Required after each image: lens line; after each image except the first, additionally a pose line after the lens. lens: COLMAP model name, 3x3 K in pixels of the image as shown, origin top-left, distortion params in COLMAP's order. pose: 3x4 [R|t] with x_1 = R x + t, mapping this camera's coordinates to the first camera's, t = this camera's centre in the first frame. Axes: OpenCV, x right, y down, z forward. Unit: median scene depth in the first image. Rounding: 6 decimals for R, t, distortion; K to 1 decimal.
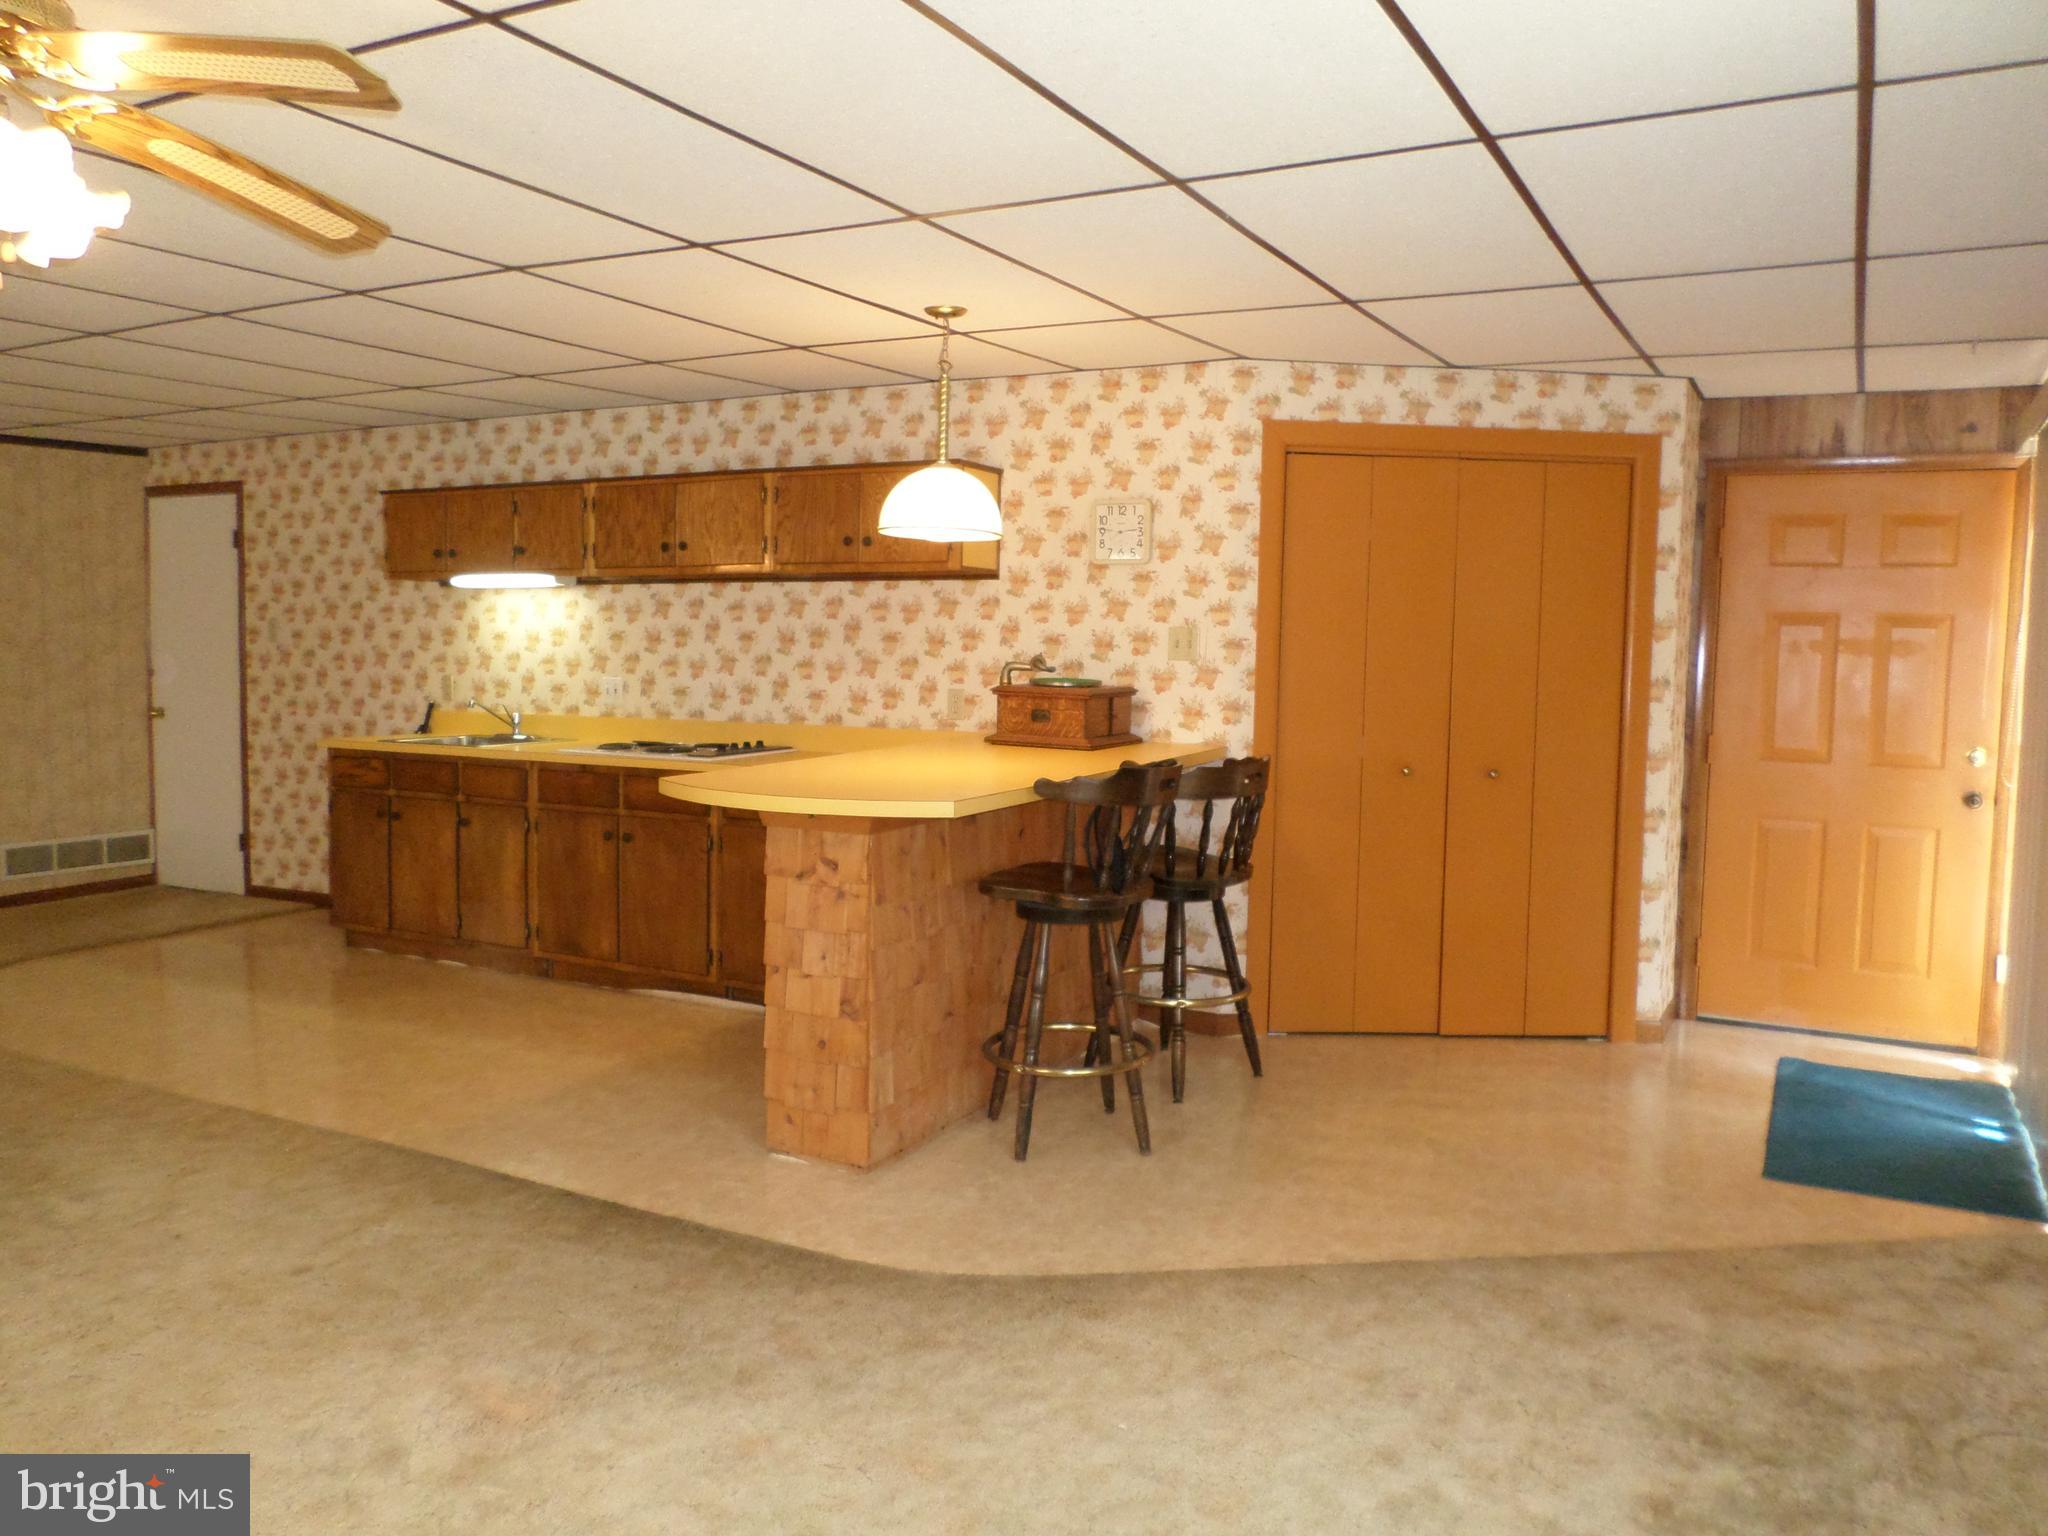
lens RADIAL K [[1577.8, 0, 1058.8], [0, 1577.8, 731.3], [0, 0, 1]] dist [-0.007496, -0.016266]
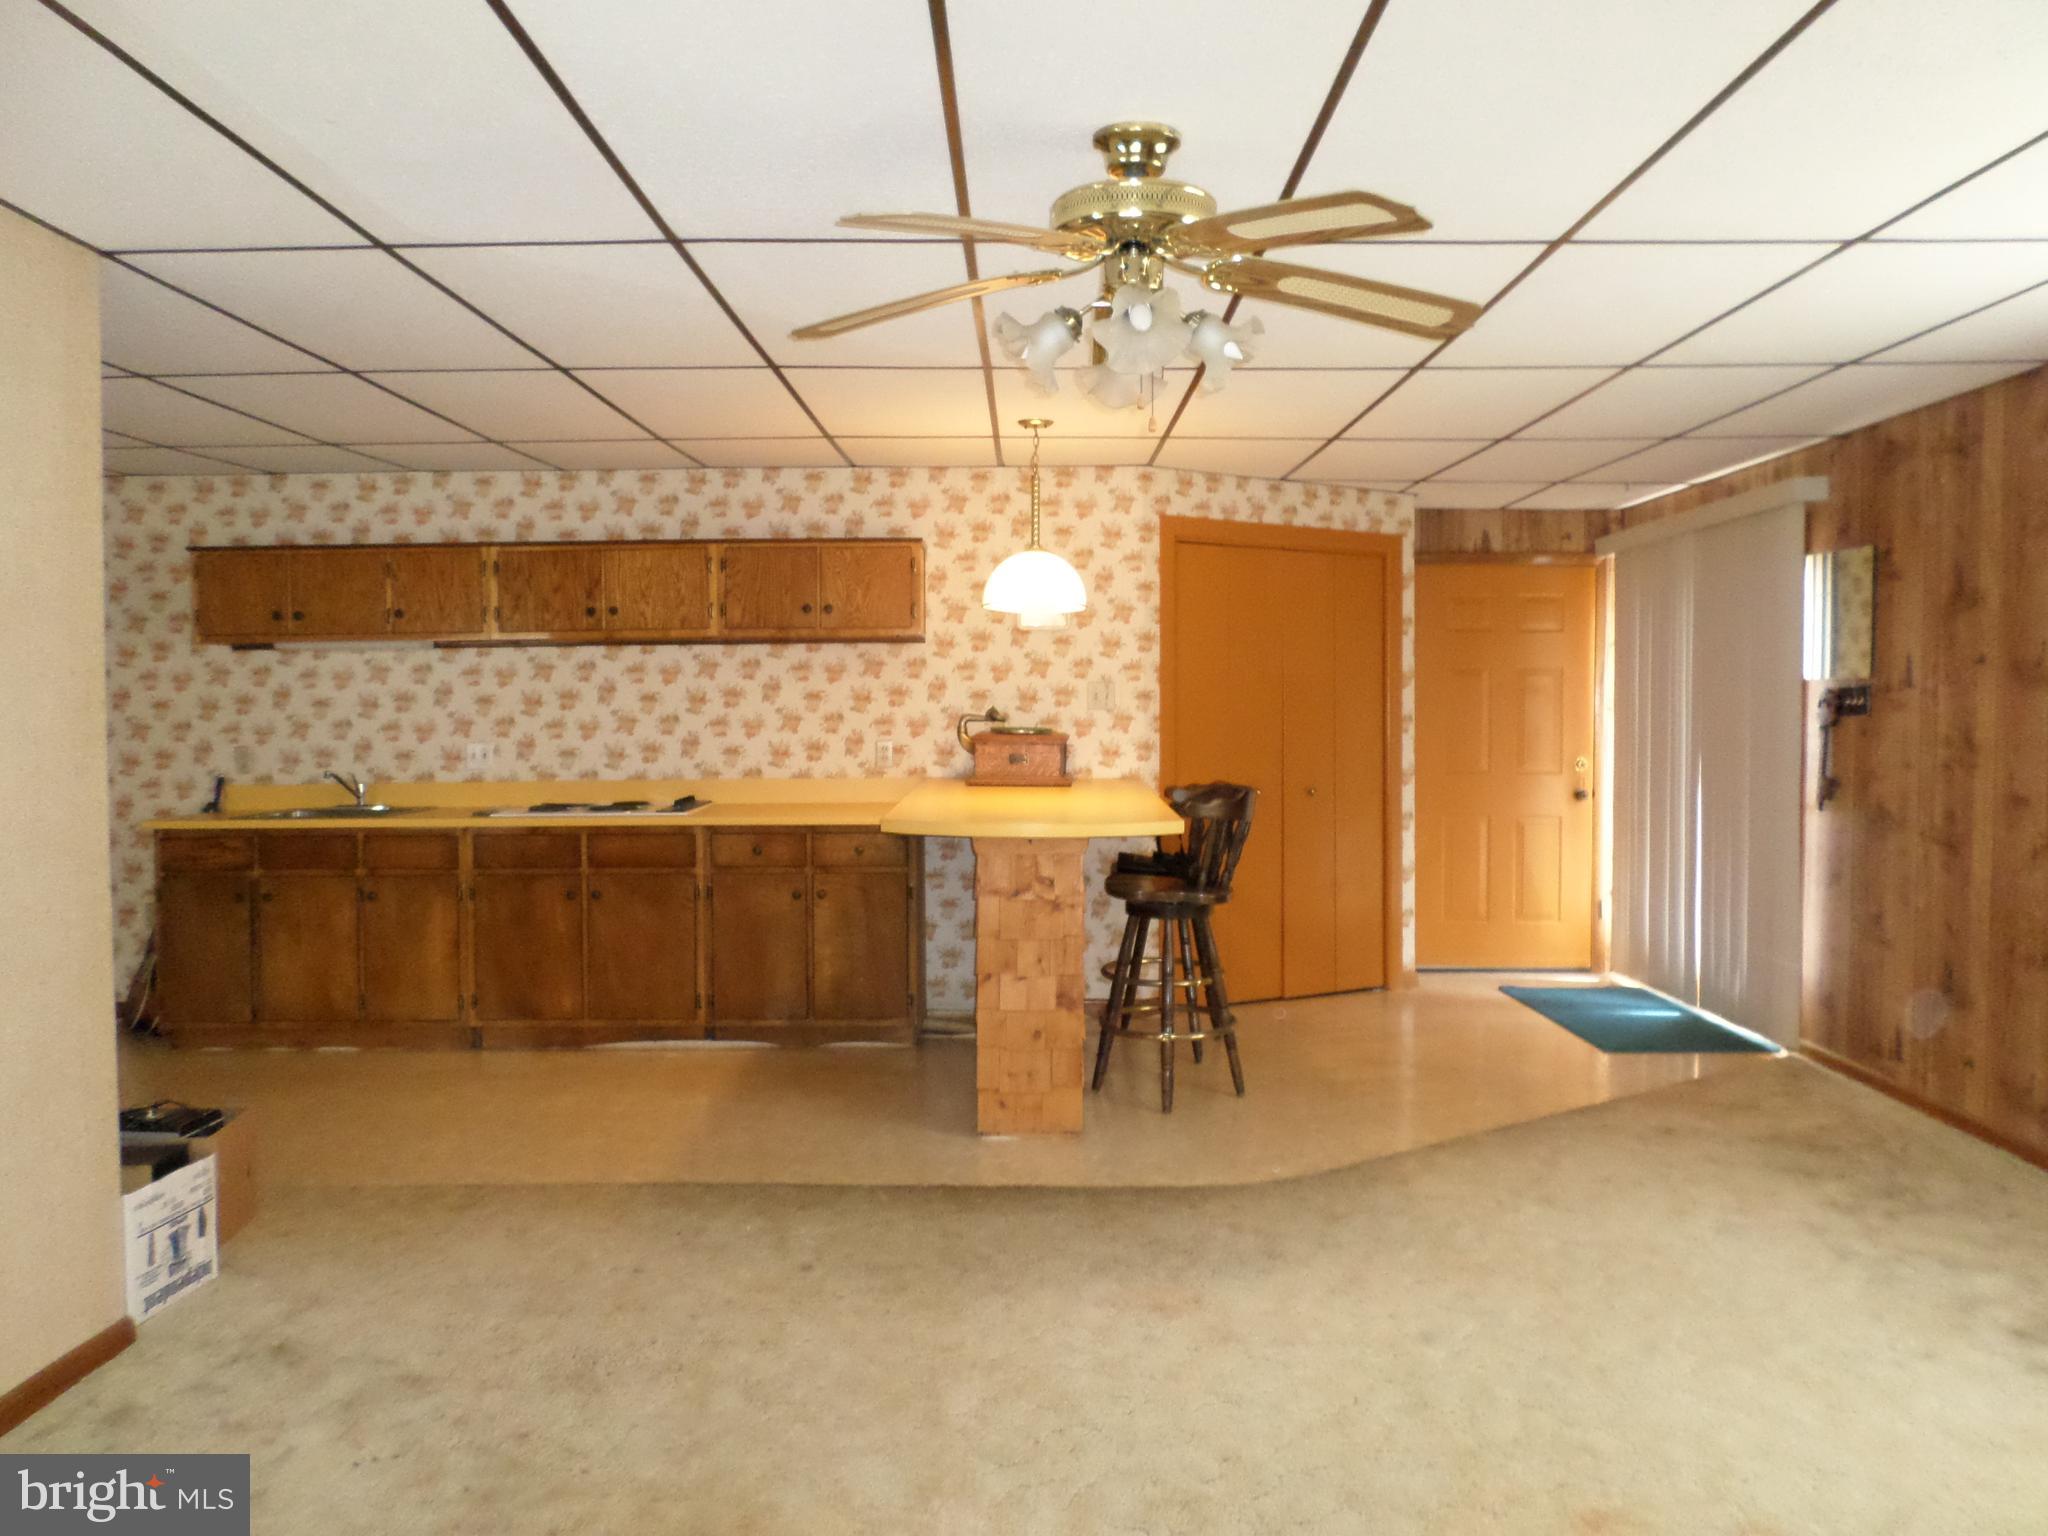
lens RADIAL K [[1577.8, 0, 1030.4], [0, 1577.8, 738.3], [0, 0, 1]] dist [-0.007496, -0.016266]
pose [[0.884059, -0.029218, 0.466460, -0.537876], [0.045338, 0.998698, -0.023371, 0.002724], [-0.465170, 0.041810, 0.884233, -0.043007]]
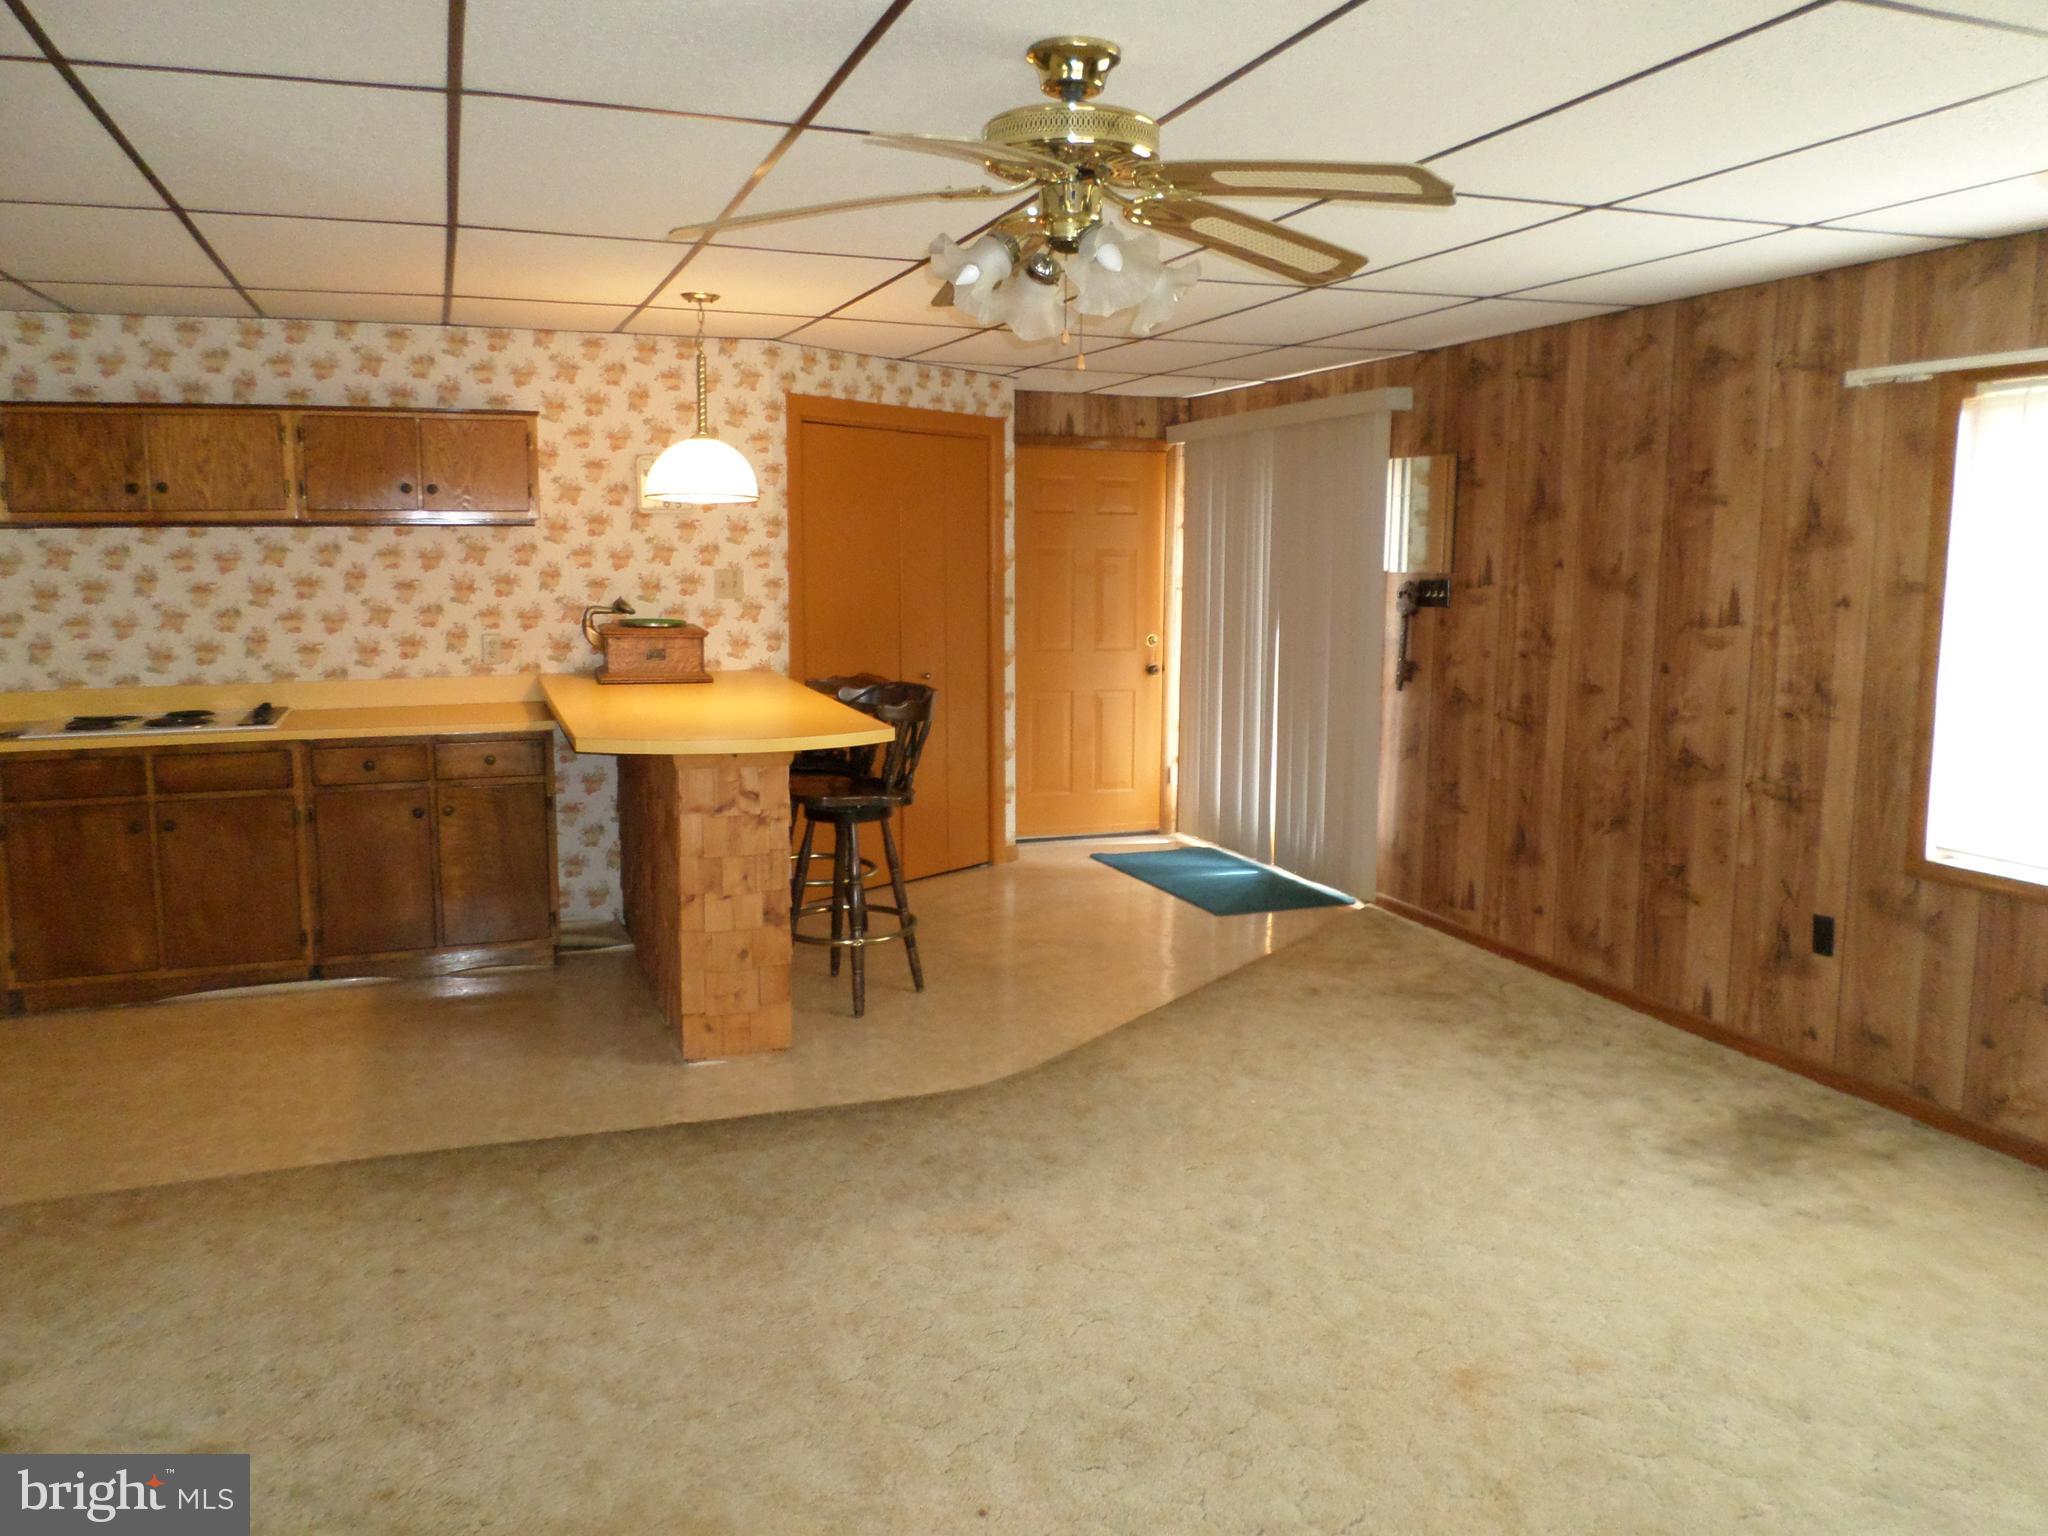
lens RADIAL K [[1577.8, 0, 1028.2], [0, 1577.8, 737.9], [0, 0, 1]] dist [-0.007496, -0.016266]
pose [[0.661508, -0.104498, 0.742622, -0.647806], [0.052484, 0.994267, 0.093157, -0.040092], [-0.748099, -0.022648, 0.663201, 0.071652]]
